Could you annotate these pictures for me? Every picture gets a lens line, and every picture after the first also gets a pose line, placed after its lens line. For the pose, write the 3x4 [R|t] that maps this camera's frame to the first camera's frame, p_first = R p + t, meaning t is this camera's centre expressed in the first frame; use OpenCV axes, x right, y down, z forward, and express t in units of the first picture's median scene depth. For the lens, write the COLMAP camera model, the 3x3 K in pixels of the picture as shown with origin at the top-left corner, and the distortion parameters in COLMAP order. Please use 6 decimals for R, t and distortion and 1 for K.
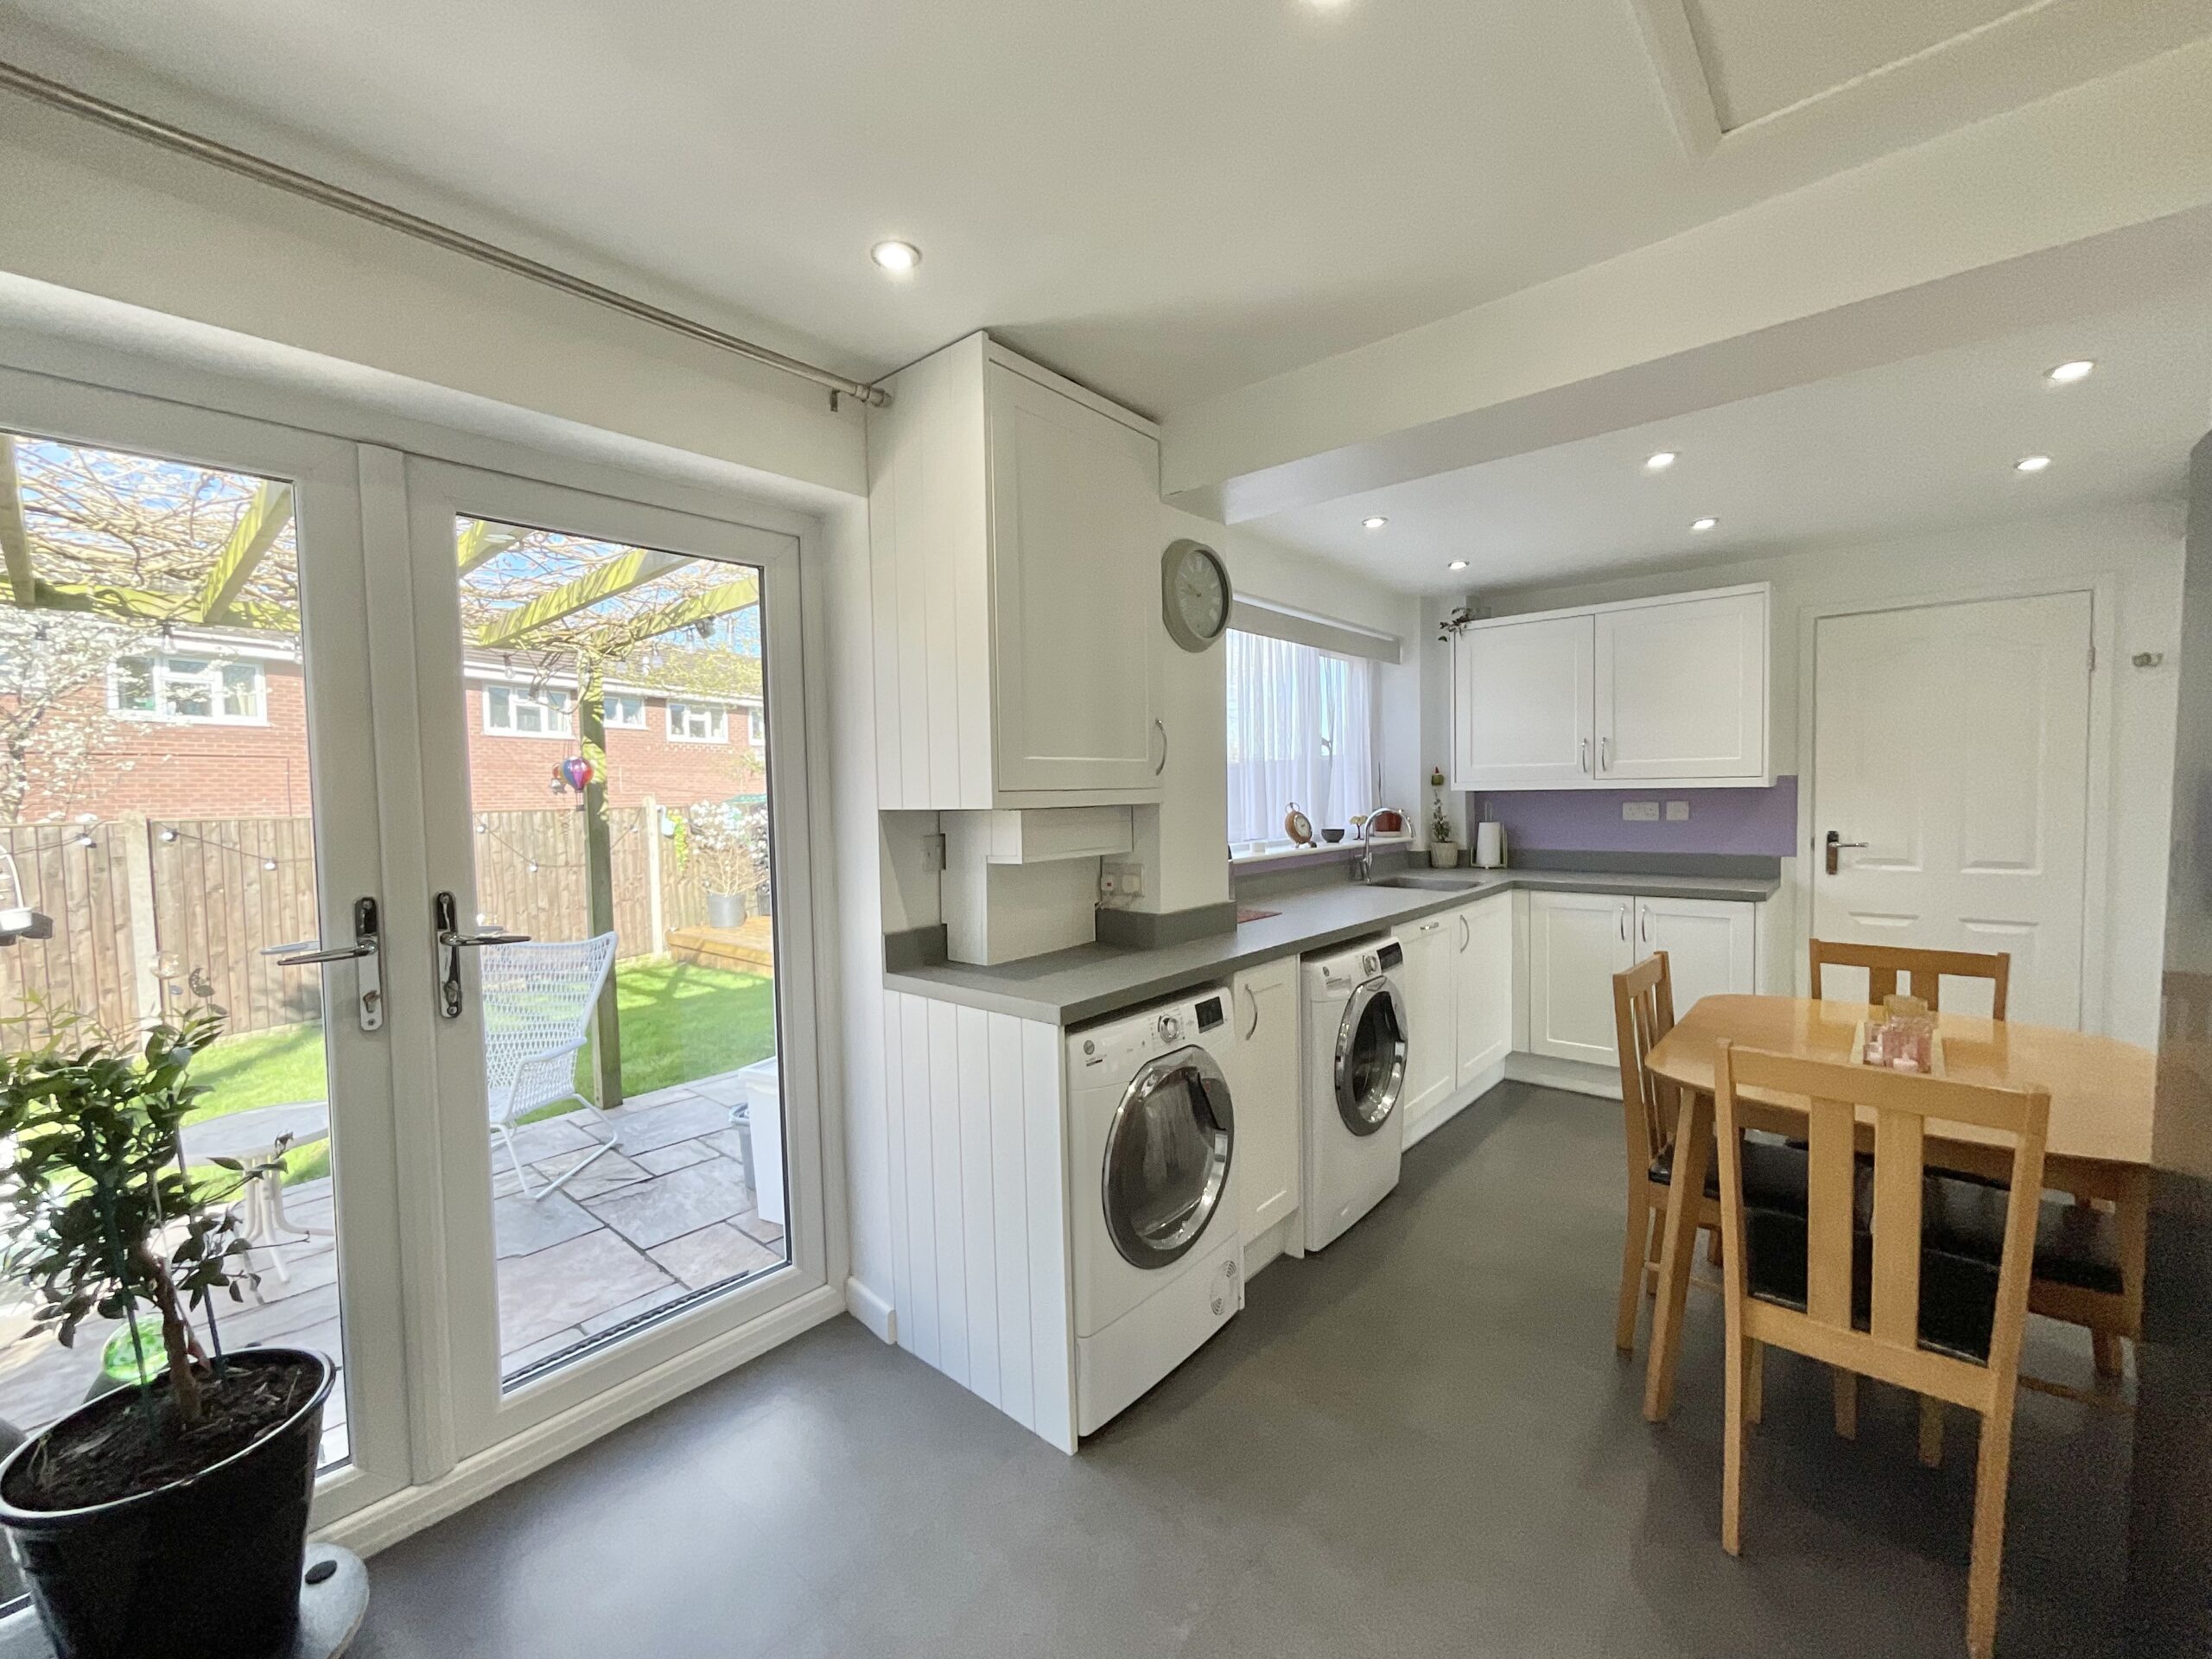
lens RADIAL K [[902.9, 0, 1093.1], [0, 902.9, 836.3], [0, 0, 1]] dist [0.014686, -0.001465]
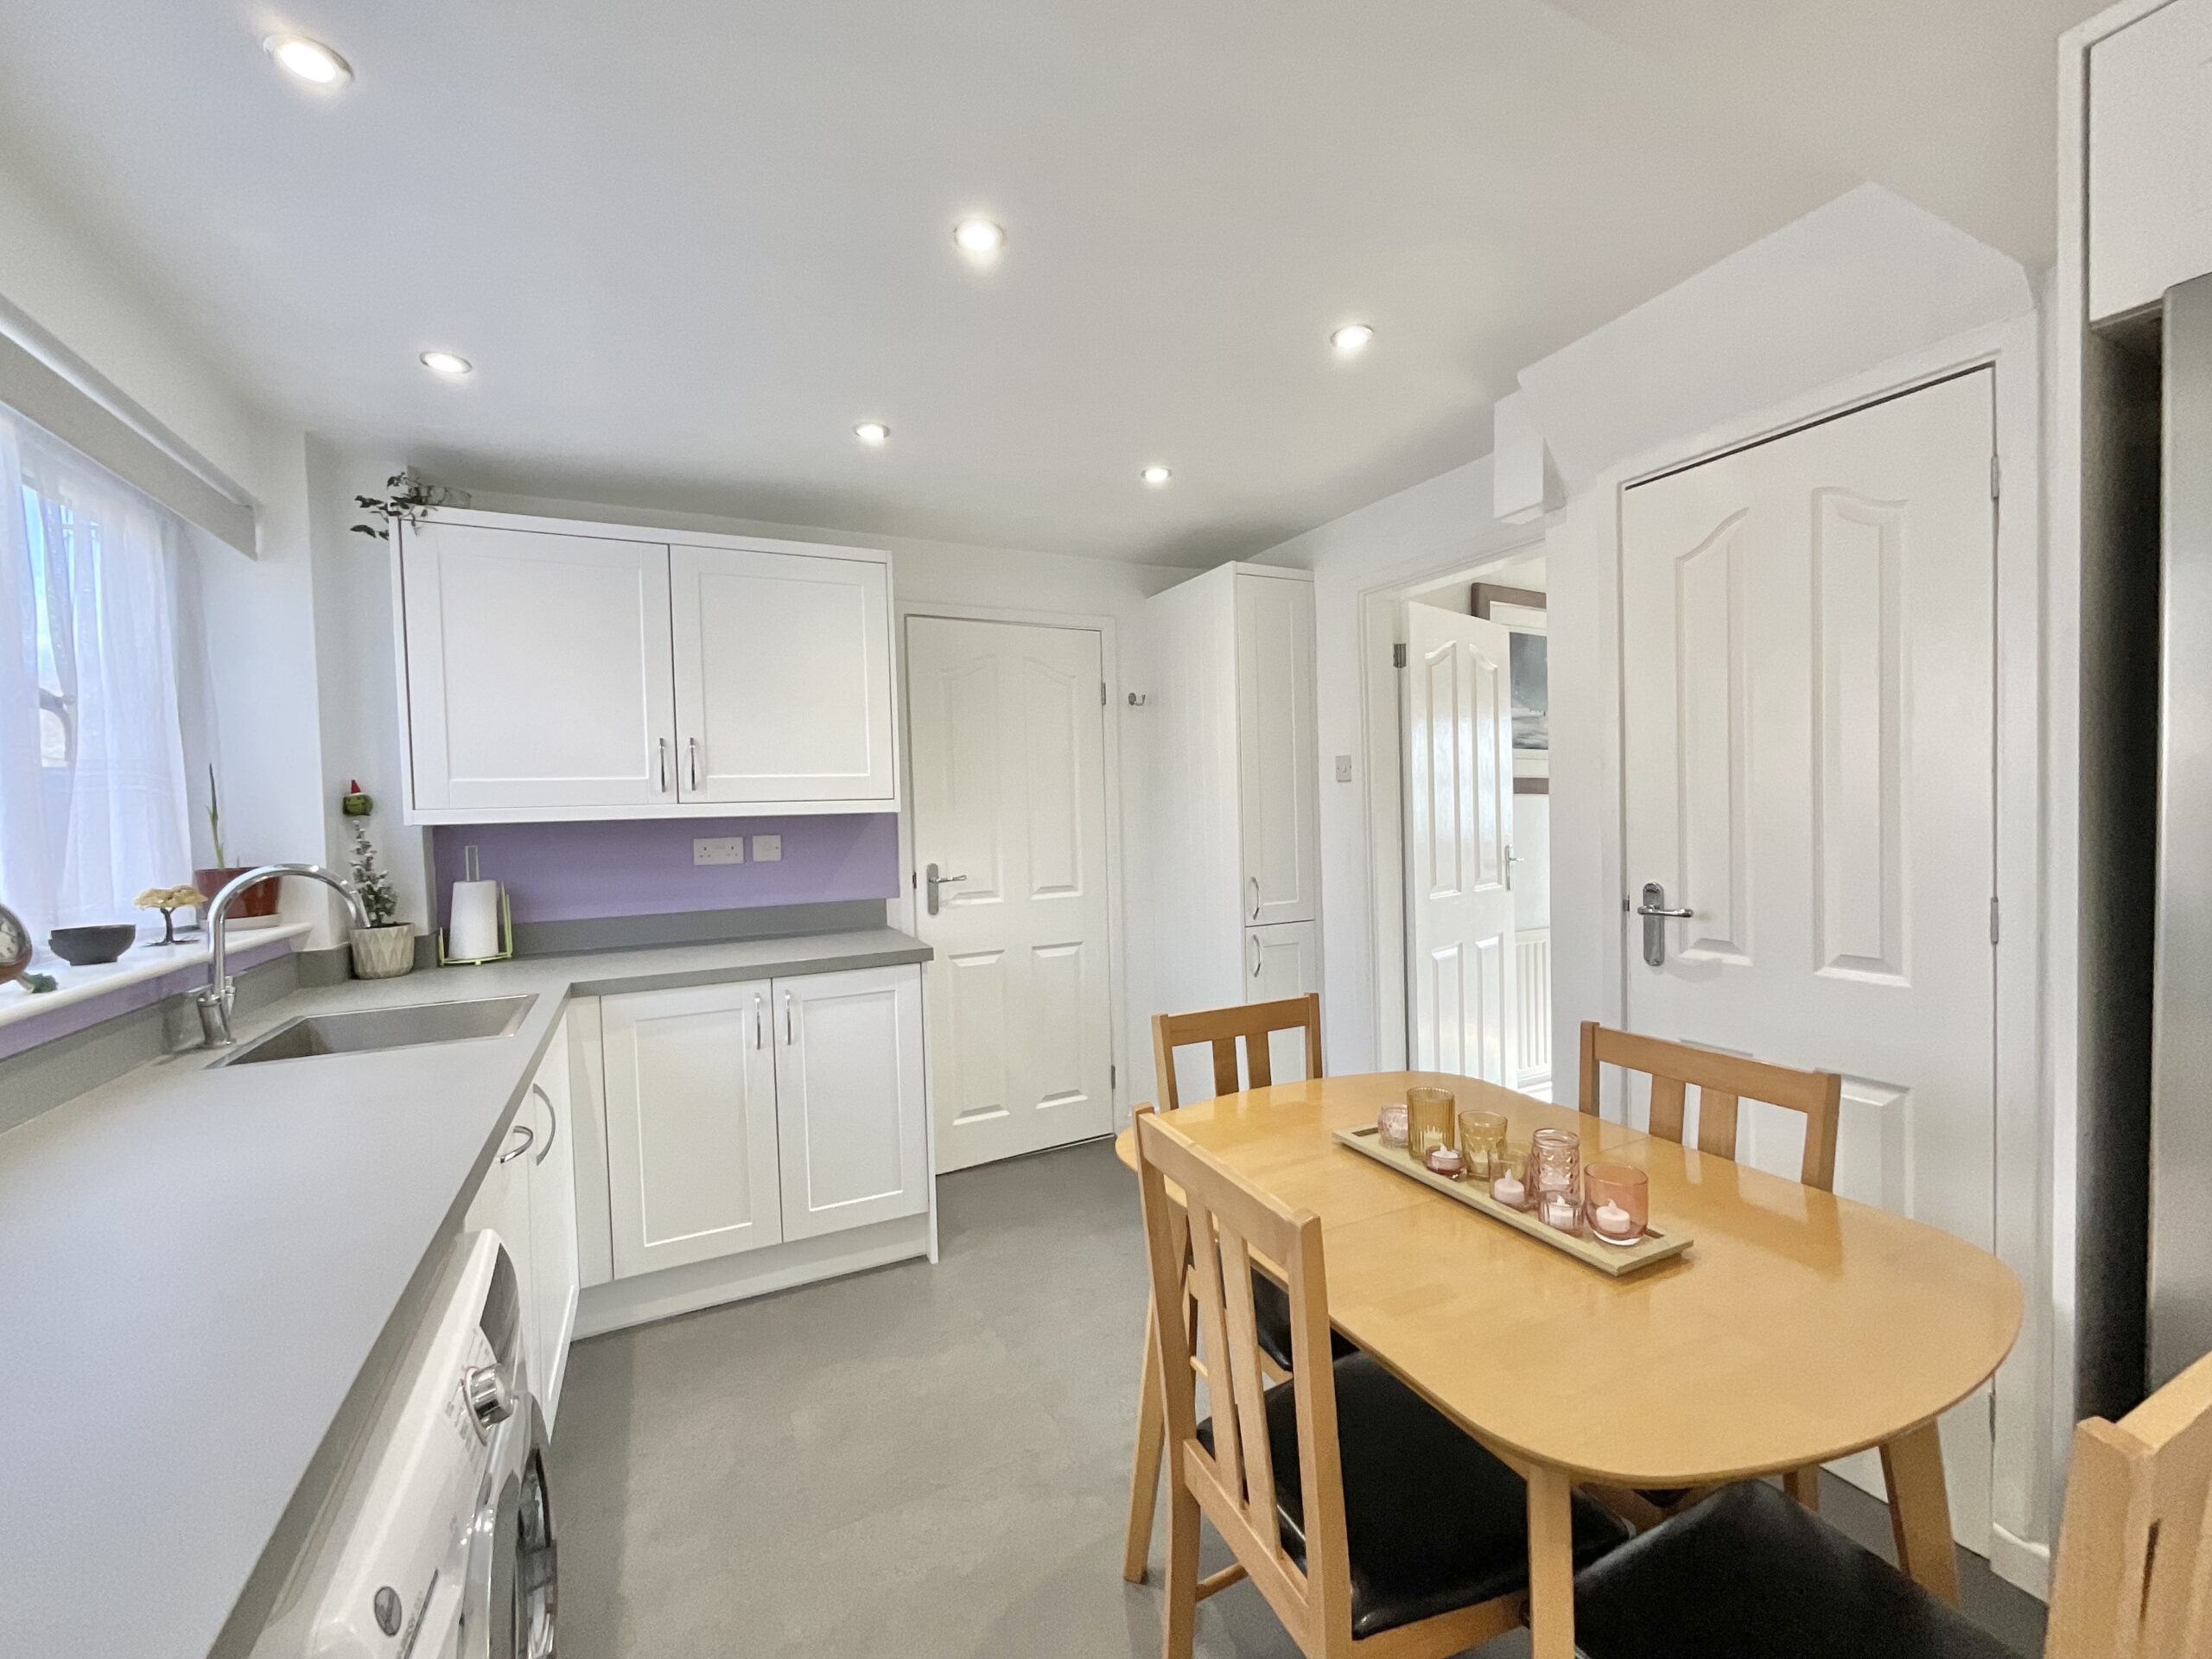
lens RADIAL K [[902.9, 0, 1099.5], [0, 902.9, 828.3], [0, 0, 1]] dist [0.014686, -0.001465]
pose [[0.384664, -0.015820, 0.922921, 0.074396], [0.066636, 0.997720, -0.010671, -0.018290], [-0.920648, 0.065605, 0.384842, 0.470823]]
